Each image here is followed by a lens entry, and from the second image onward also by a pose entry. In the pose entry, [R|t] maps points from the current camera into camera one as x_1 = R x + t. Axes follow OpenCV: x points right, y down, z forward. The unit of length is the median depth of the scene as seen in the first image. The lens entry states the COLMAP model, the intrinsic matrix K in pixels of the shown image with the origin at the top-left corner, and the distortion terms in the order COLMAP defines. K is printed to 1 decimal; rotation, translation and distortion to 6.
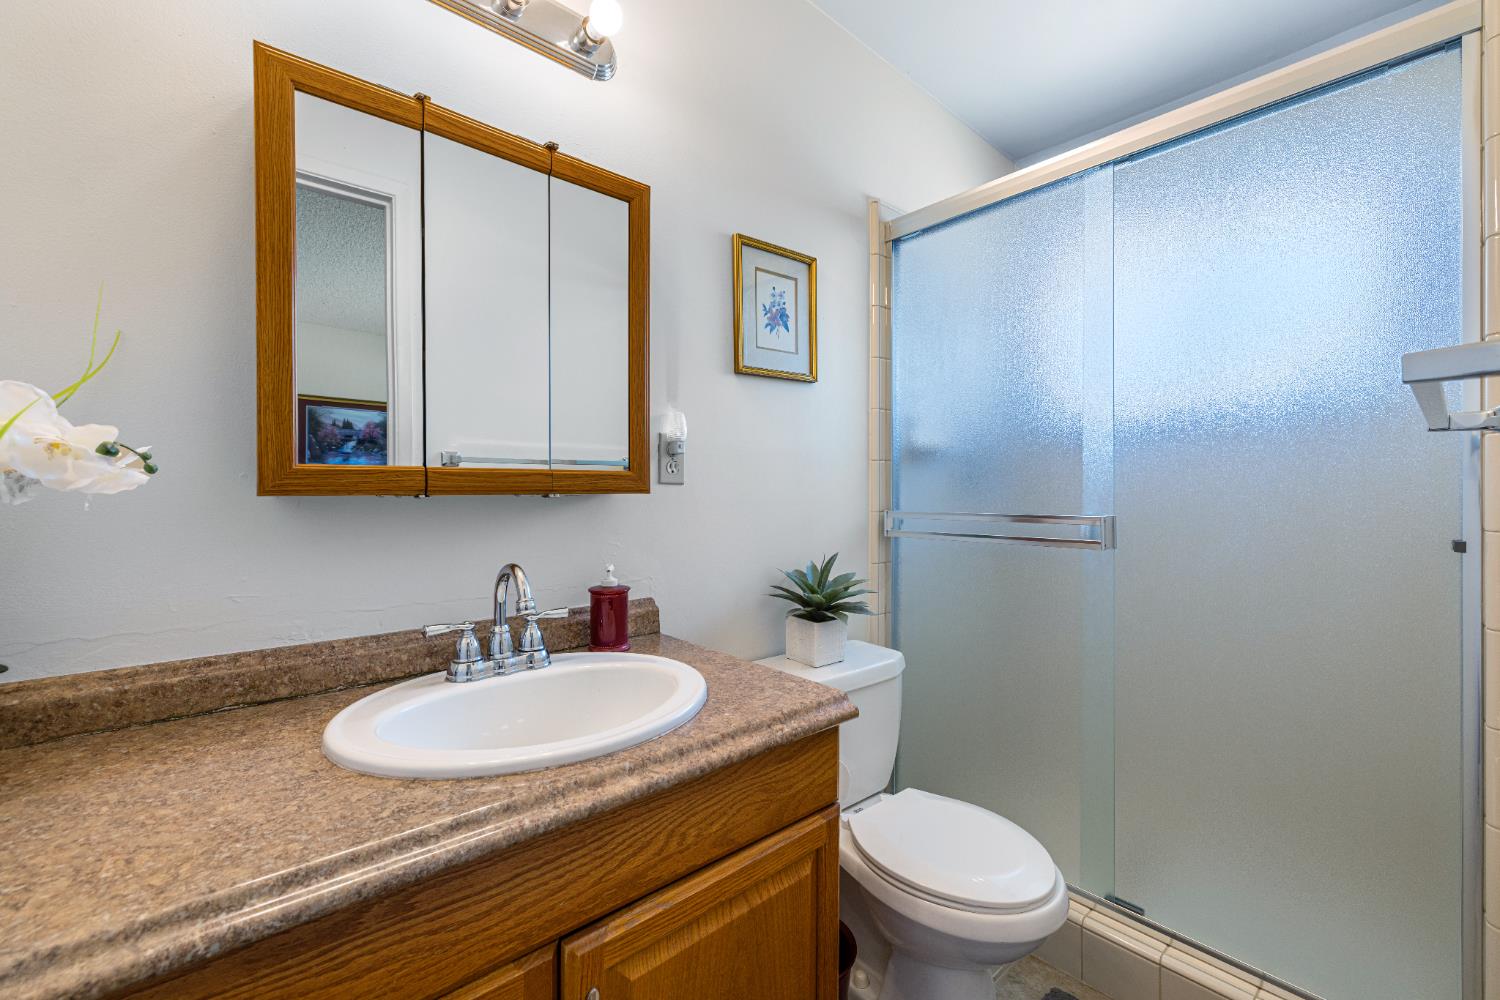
lens RADIAL K [[635.2, 0, 752.6], [0, 635.2, 491.6], [0, 0, 1]] dist [0.003899, -0.000321]
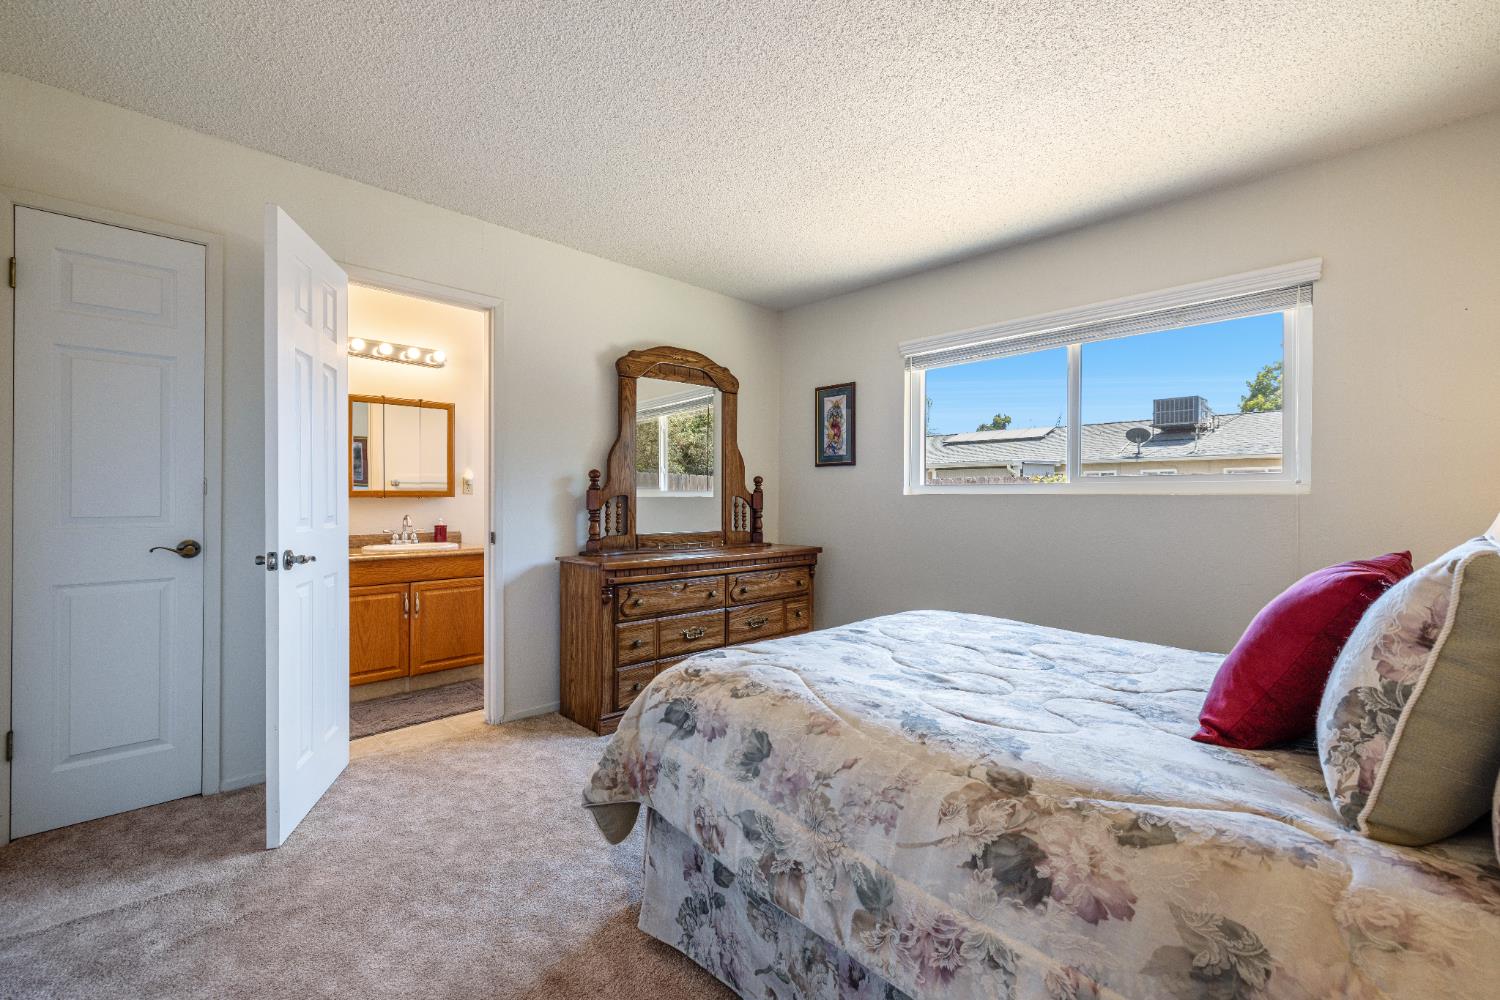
lens RADIAL K [[635.2, 0, 745.9], [0, 635.2, 497.8], [0, 0, 1]] dist [0.003899, -0.000321]
pose [[0.999467, -0.000408, 0.032630, 1.097443], [0.000687, 0.999963, -0.008537, 0.031106], [-0.032626, 0.008555, 0.999431, -2.067349]]
